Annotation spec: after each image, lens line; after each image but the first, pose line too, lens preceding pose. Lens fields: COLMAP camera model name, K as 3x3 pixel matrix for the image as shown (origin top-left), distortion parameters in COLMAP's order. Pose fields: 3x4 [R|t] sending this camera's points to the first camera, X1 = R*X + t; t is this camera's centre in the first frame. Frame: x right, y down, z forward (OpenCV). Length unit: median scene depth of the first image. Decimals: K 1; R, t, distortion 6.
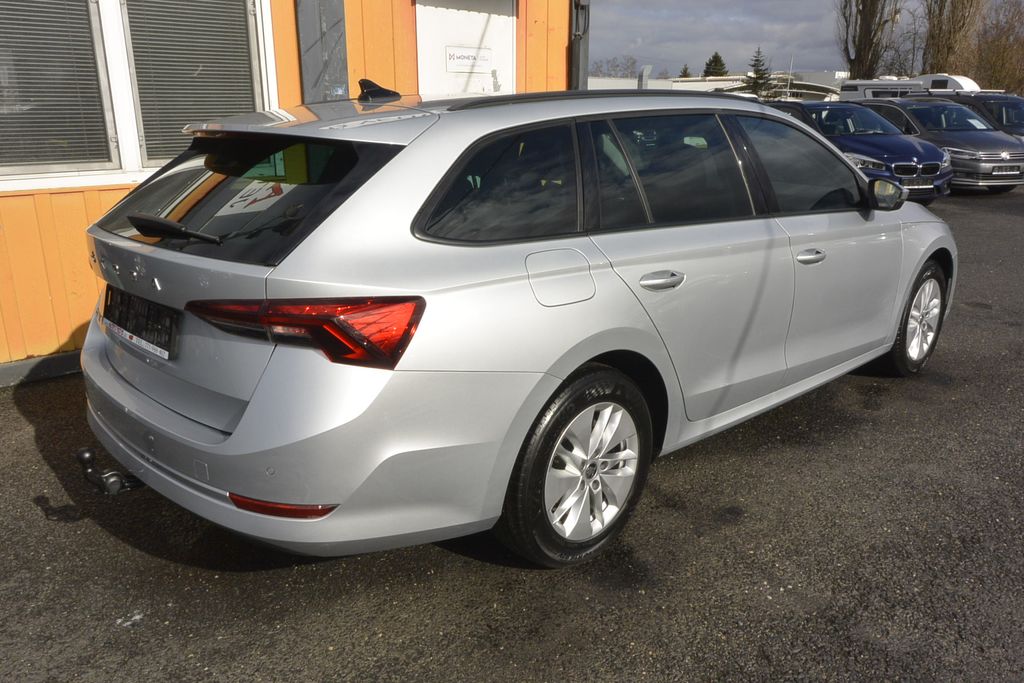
lens RADIAL K [[784.2, 0, 512.0], [0, 784.2, 341.5], [0, 0, 1]] dist [-0.002570, 0.008396]
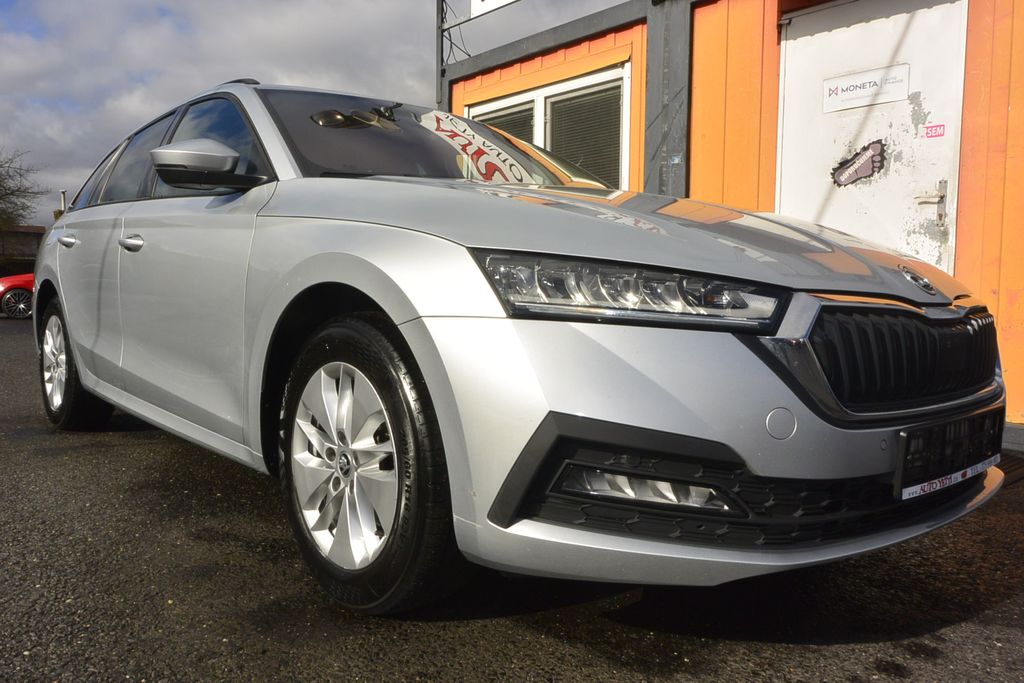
lens RADIAL K [[784.2, 0, 512.0], [0, 784.2, 341.5], [0, 0, 1]] dist [-0.002570, 0.008396]
pose [[-0.035421, 0.065461, -0.997226, 1.564151], [-0.297838, 0.951817, 0.073059, -0.243113], [0.953959, 0.299600, -0.014218, 1.829230]]
